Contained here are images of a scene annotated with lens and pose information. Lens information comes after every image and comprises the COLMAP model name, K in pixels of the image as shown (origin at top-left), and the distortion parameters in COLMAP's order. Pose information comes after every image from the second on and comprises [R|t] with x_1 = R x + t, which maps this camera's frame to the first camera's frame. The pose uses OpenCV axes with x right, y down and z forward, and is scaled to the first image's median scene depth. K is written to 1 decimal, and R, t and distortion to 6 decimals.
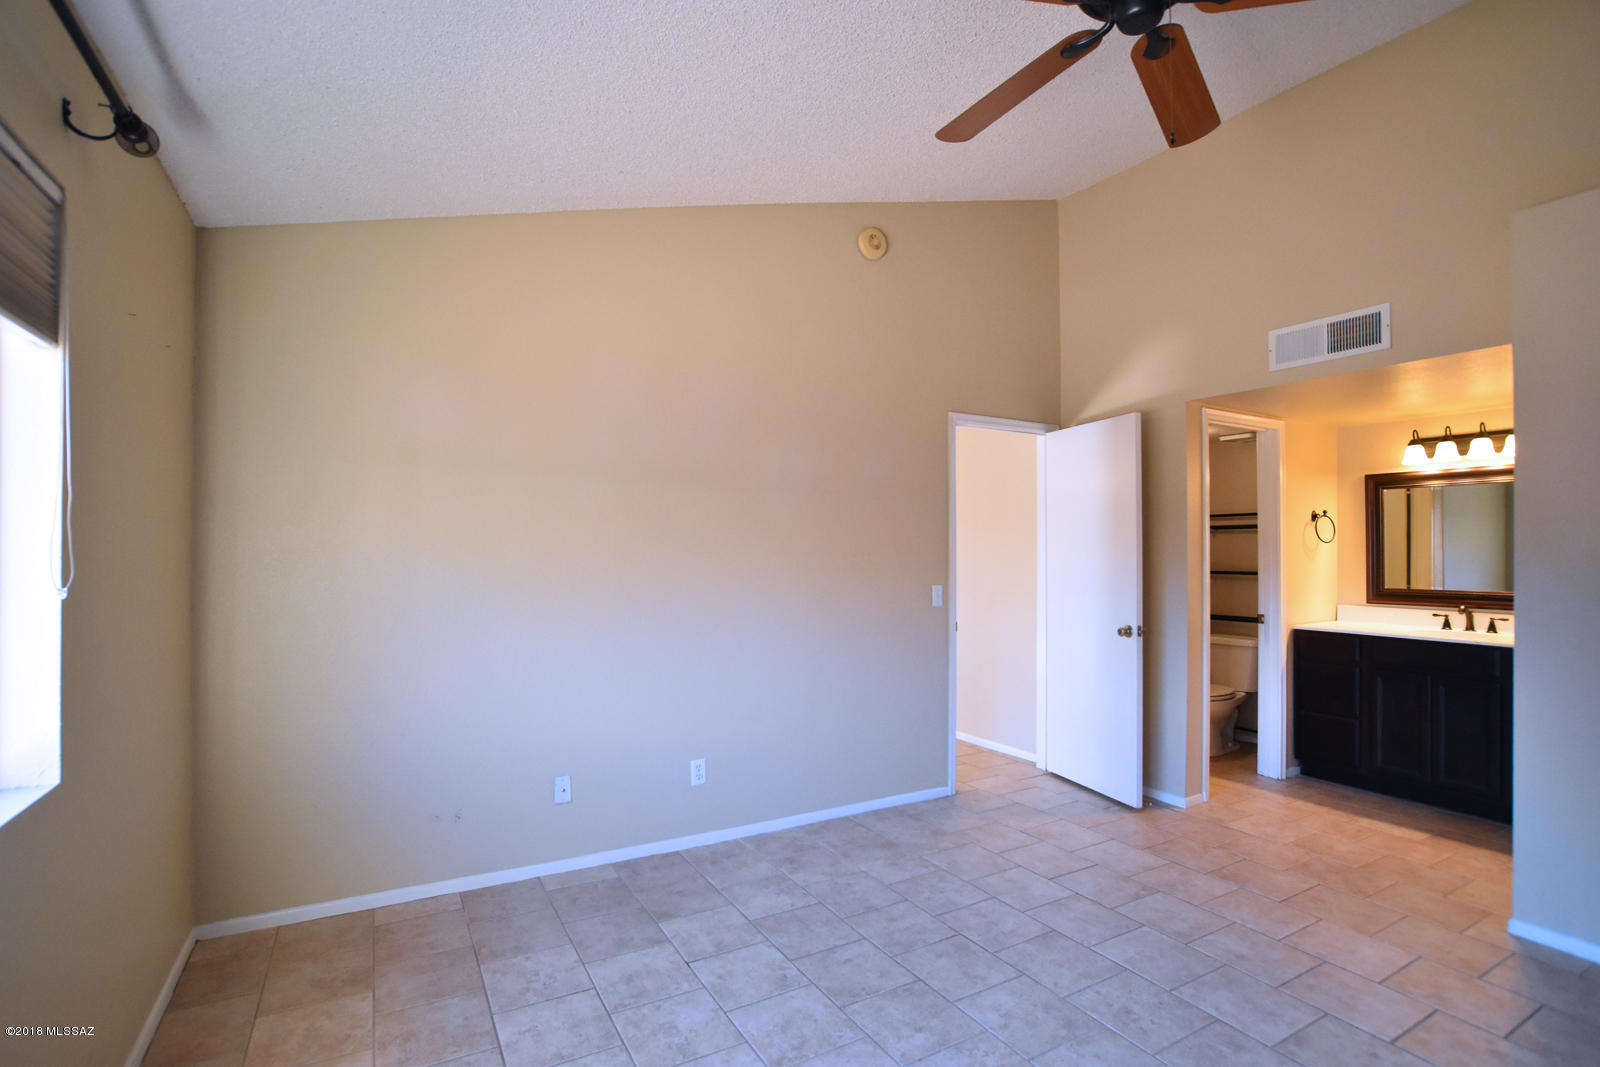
lens RADIAL K [[773.6, 0, 794.6], [0, 773.6, 538.5], [0, 0, 1]] dist [-0.060634, 0.027855]
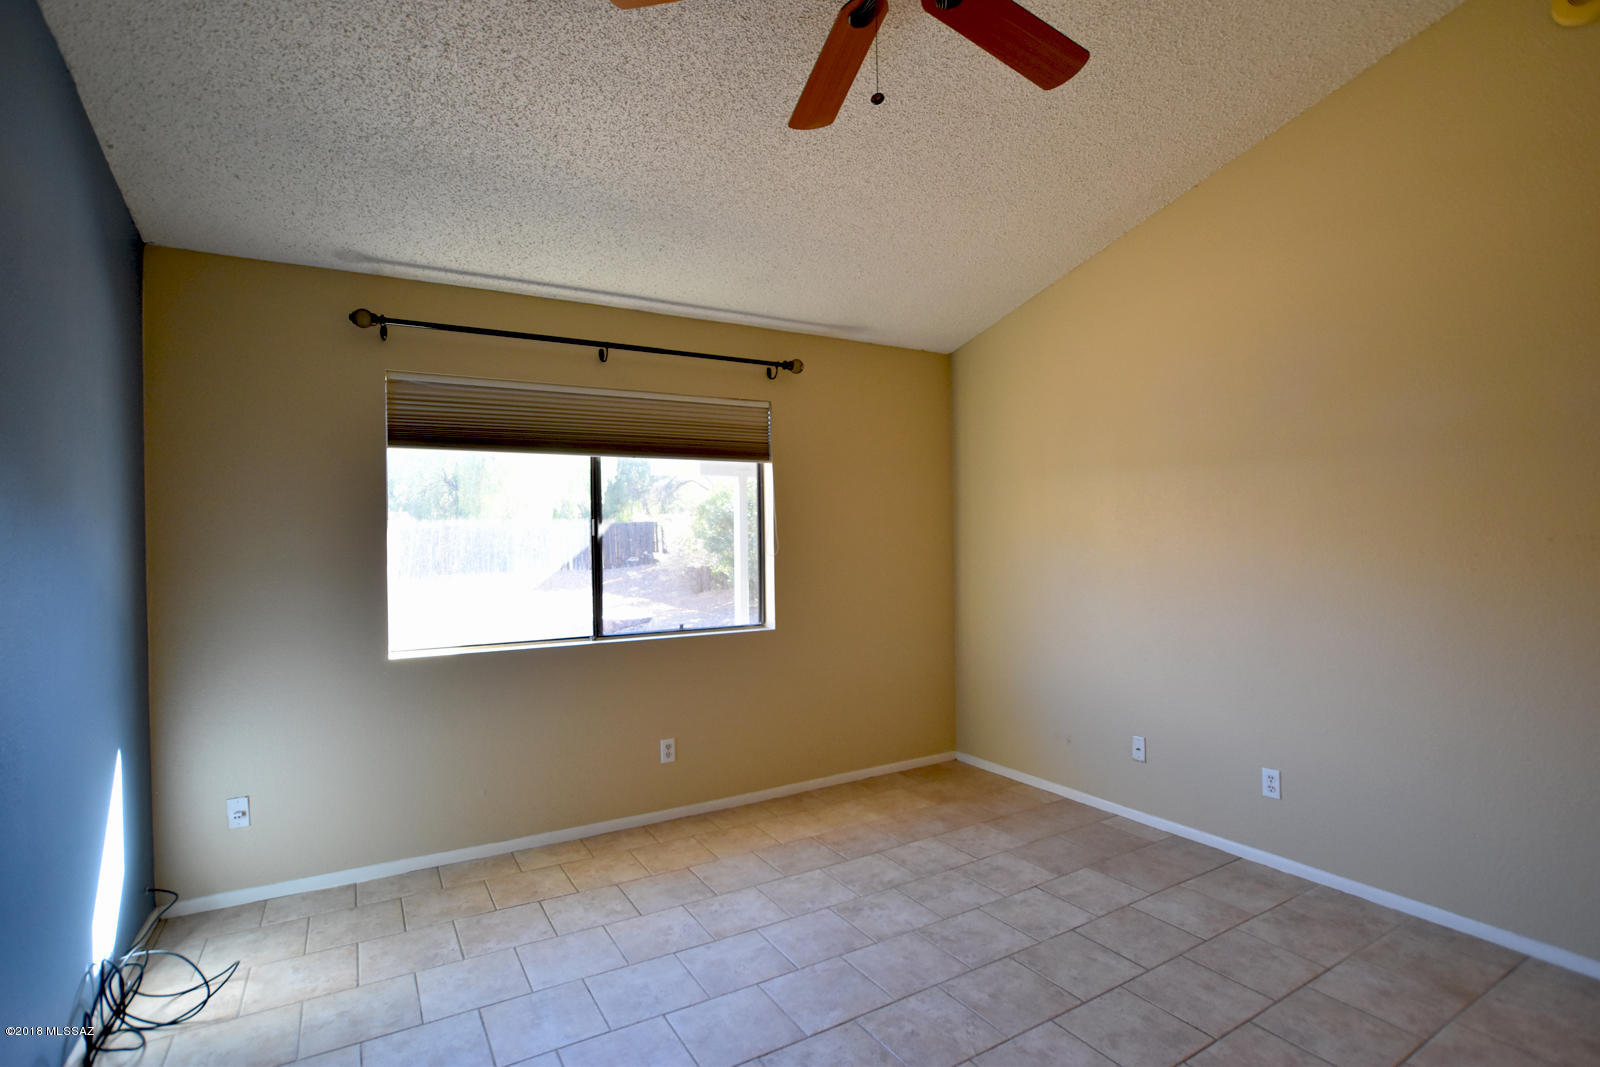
lens RADIAL K [[773.6, 0, 795.6], [0, 773.6, 528.6], [0, 0, 1]] dist [-0.060634, 0.027855]
pose [[0.015701, -0.012833, -0.999794, 0.880893], [0.027872, 0.999535, -0.012392, 0.005995], [0.999488, -0.027672, 0.016052, 0.528496]]
